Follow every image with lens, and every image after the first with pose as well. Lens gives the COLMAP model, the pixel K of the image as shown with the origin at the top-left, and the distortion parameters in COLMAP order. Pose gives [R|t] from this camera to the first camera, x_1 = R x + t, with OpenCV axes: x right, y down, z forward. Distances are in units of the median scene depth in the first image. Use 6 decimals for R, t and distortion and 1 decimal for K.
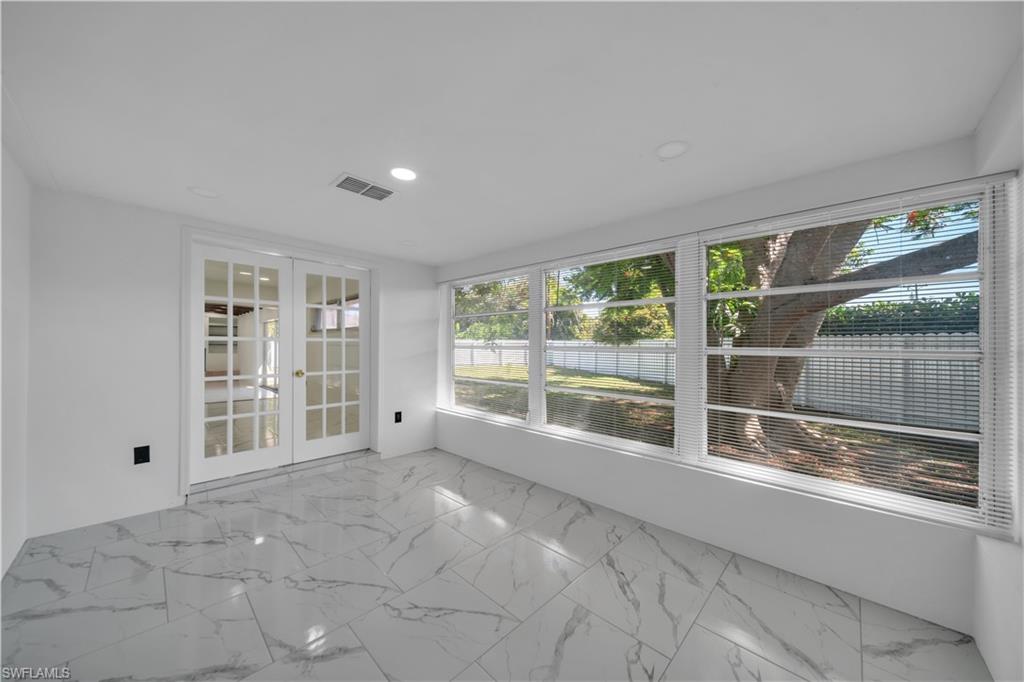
lens RADIAL K [[353.2, 0, 514.3], [0, 353.2, 343.0], [0, 0, 1]] dist [0.000150, -0.000860]
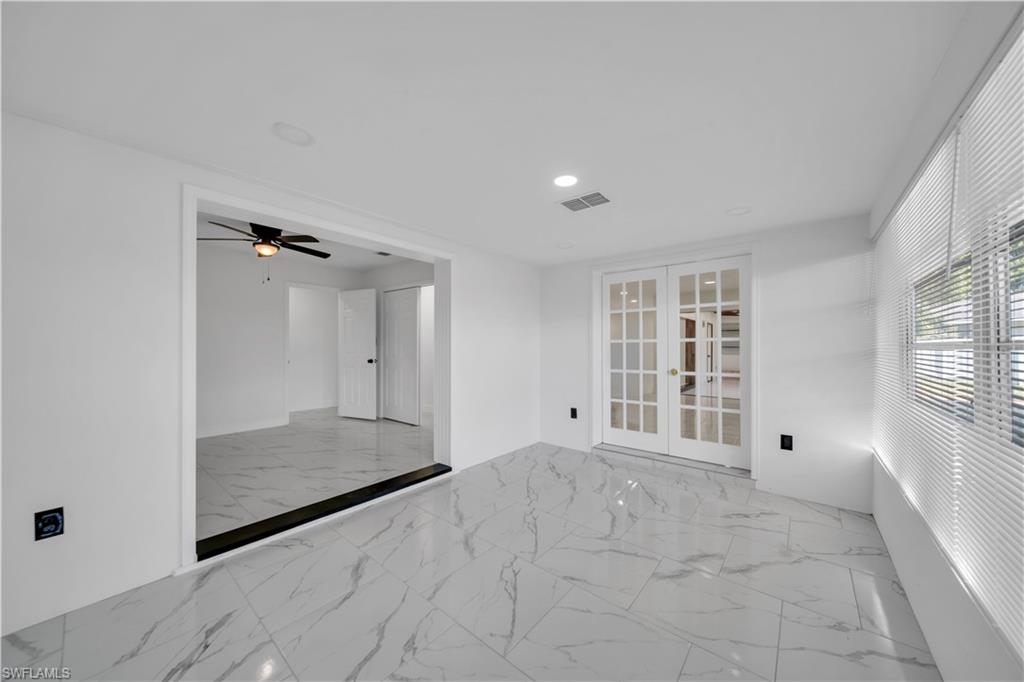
lens RADIAL K [[353.2, 0, 513.7], [0, 353.2, 348.3], [0, 0, 1]] dist [0.000150, -0.000860]
pose [[0.062525, -0.005031, -0.998031, 0.427635], [0.014625, 0.999885, -0.004124, 0.011468], [0.997936, -0.014338, 0.062591, 0.461835]]
